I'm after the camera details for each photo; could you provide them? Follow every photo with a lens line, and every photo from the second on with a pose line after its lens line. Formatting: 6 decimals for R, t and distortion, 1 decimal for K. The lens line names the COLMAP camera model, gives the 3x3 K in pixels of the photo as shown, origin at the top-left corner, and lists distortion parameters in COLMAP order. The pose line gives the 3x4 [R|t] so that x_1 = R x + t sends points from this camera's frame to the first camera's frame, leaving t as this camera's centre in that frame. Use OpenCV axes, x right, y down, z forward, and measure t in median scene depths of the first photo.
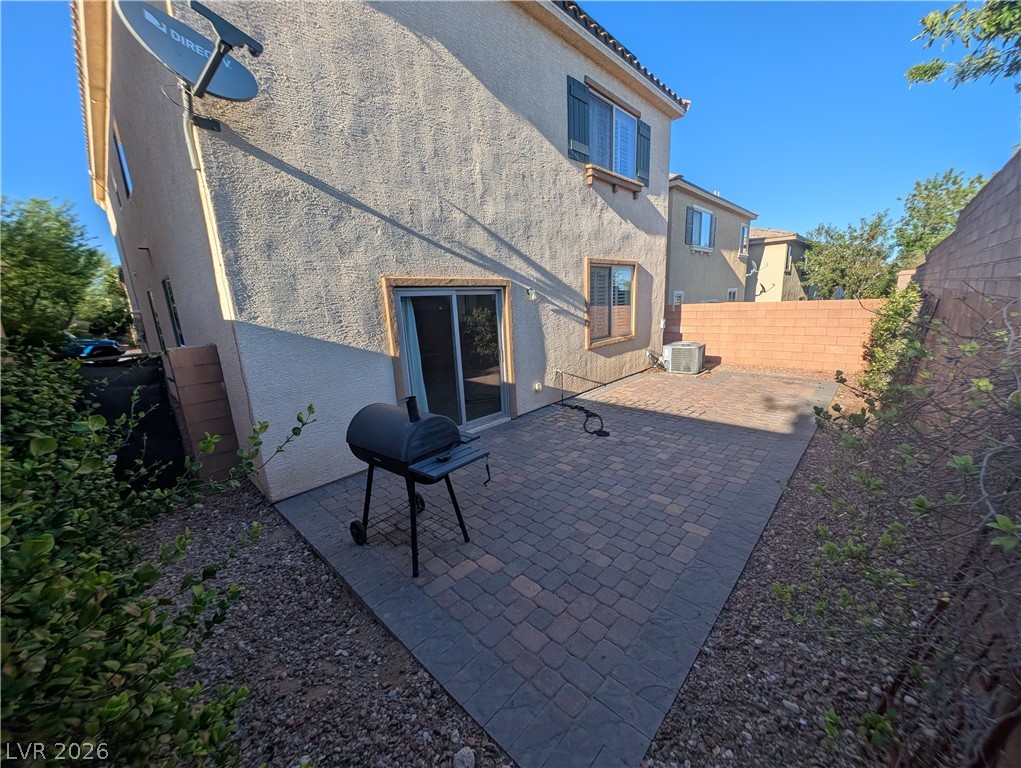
lens RADIAL K [[382.9, 0, 509.8], [0, 382.9, 383.5], [0, 0, 1]] dist [0.001225, -0.000437]
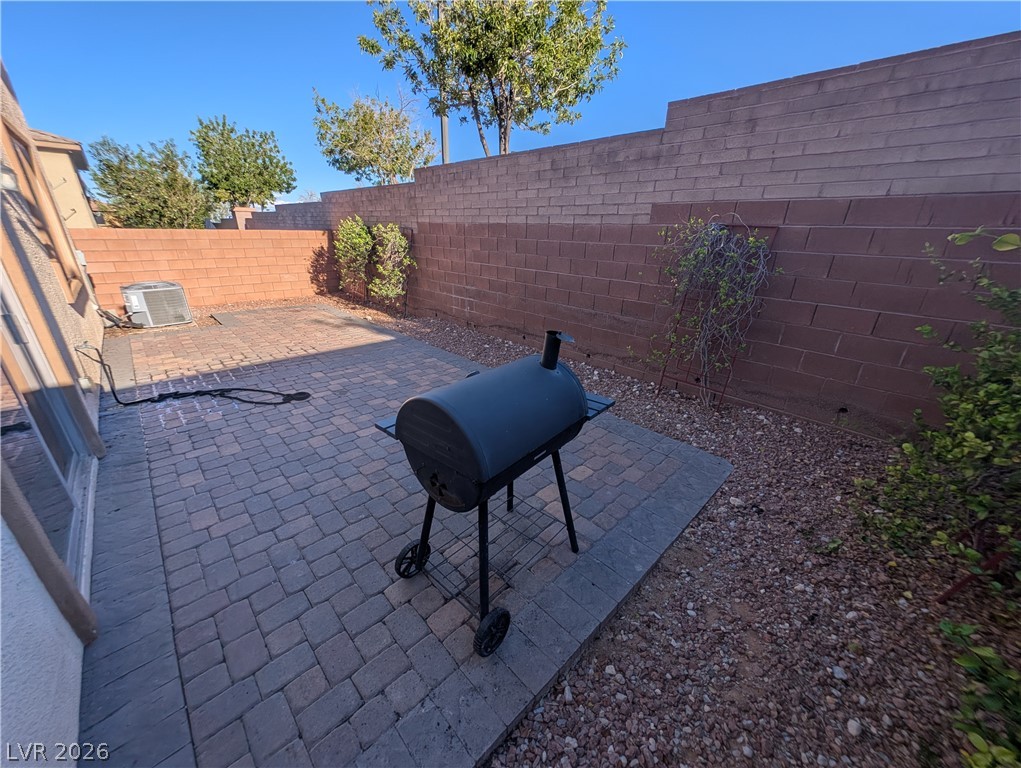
lens RADIAL K [[382.9, 0, 509.5], [0, 382.9, 387.2], [0, 0, 1]] dist [0.001225, -0.000437]
pose [[0.035370, -0.337220, 0.940761, -0.392775], [0.188473, 0.926709, 0.325097, -0.047661], [-0.981441, 0.165809, 0.096335, 0.439835]]
